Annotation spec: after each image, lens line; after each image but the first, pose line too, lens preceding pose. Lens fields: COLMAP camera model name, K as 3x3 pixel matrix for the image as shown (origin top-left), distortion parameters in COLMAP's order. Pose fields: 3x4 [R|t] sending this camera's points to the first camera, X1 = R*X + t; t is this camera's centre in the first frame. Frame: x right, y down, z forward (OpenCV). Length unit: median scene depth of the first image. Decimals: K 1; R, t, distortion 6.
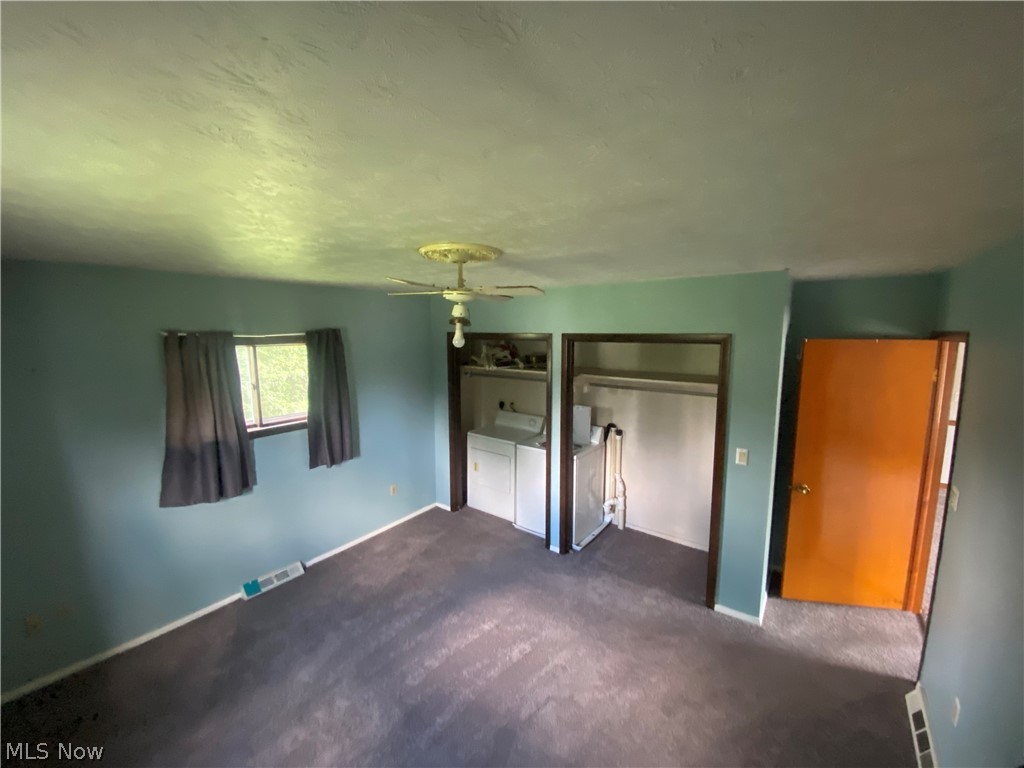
lens RADIAL K [[415.4, 0, 512.0], [0, 415.4, 384.0], [0, 0, 1]] dist [0.018406, -0.019273]
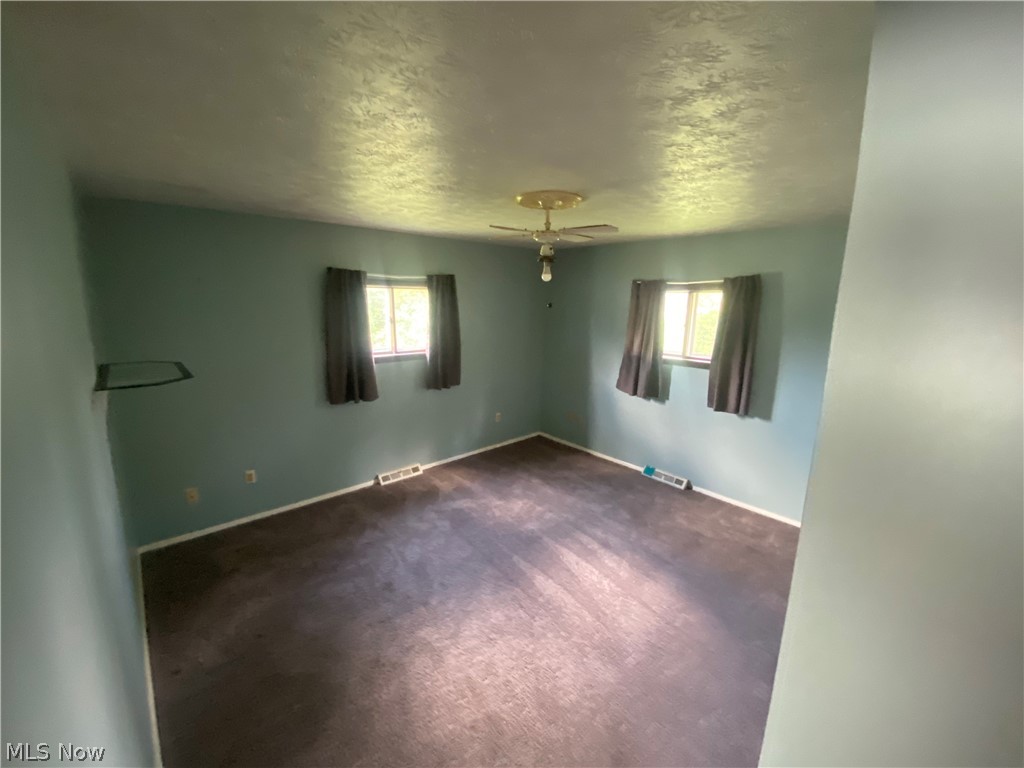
lens RADIAL K [[415.4, 0, 512.0], [0, 415.4, 384.0], [0, 0, 1]] dist [0.018406, -0.019273]
pose [[-0.202777, 0.203643, -0.957816, 0.739102], [-0.134071, 0.963152, 0.233161, -0.045831], [0.970003, 0.175695, -0.168002, 0.761026]]
